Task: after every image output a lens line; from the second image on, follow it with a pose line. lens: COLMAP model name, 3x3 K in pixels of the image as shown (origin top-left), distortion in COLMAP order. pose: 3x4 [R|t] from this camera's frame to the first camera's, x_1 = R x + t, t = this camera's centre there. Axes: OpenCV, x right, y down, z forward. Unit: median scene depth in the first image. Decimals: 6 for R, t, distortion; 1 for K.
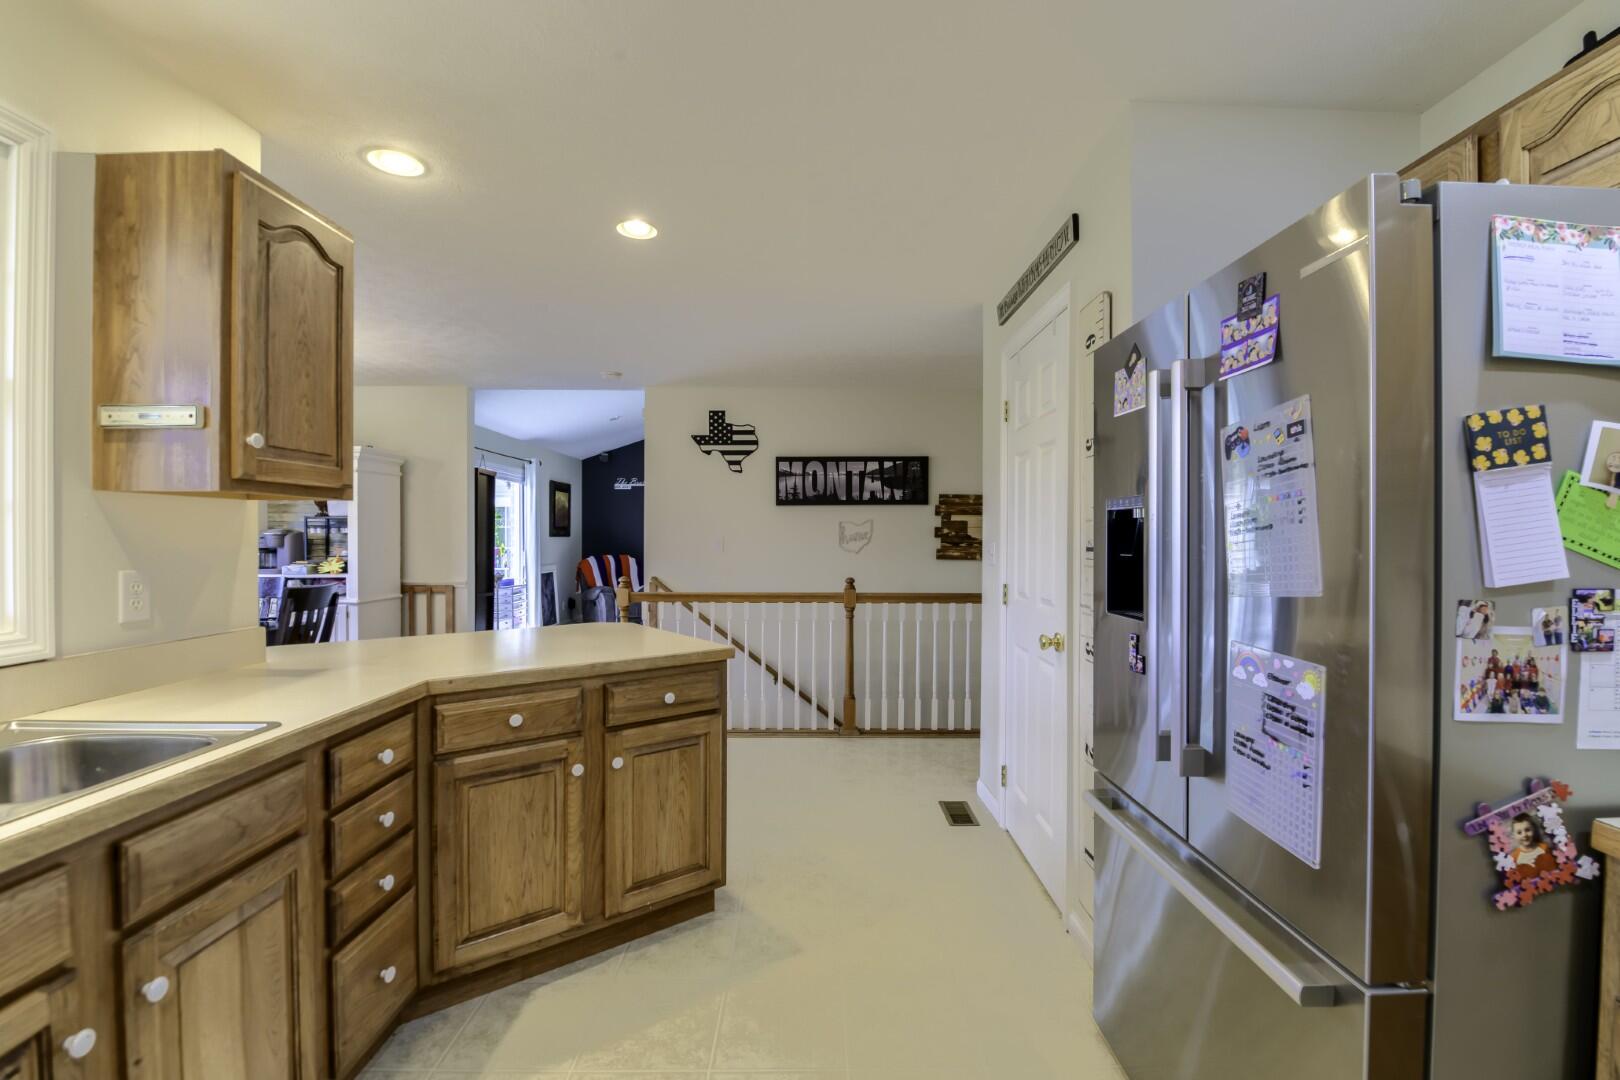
lens RADIAL K [[717.1, 0, 812.1], [0, 717.1, 540.9], [0, 0, 1]] dist [0.001907, 0.000282]
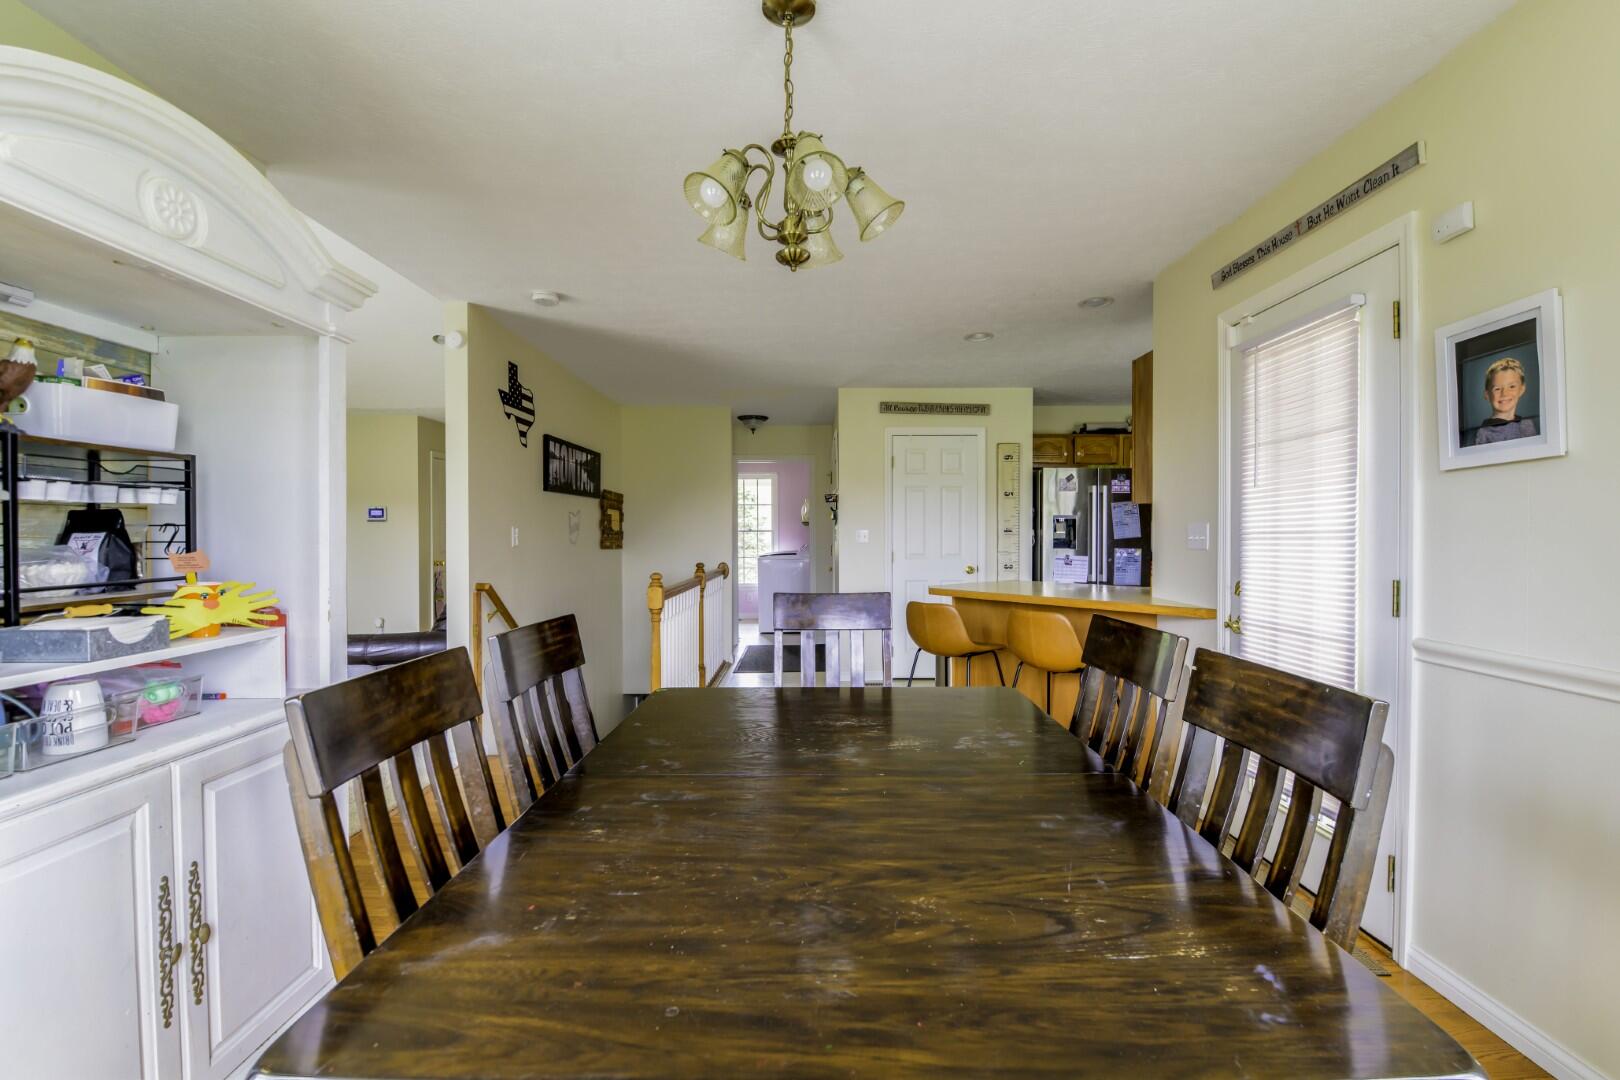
lens RADIAL K [[717.1, 0, 810.5], [0, 717.1, 542.2], [0, 0, 1]] dist [0.001907, 0.000282]
pose [[0.009009, -0.011414, 0.999894, -0.908243], [0.012364, 0.999860, 0.011302, 0.006724], [-0.999883, 0.012260, 0.009149, 0.674012]]
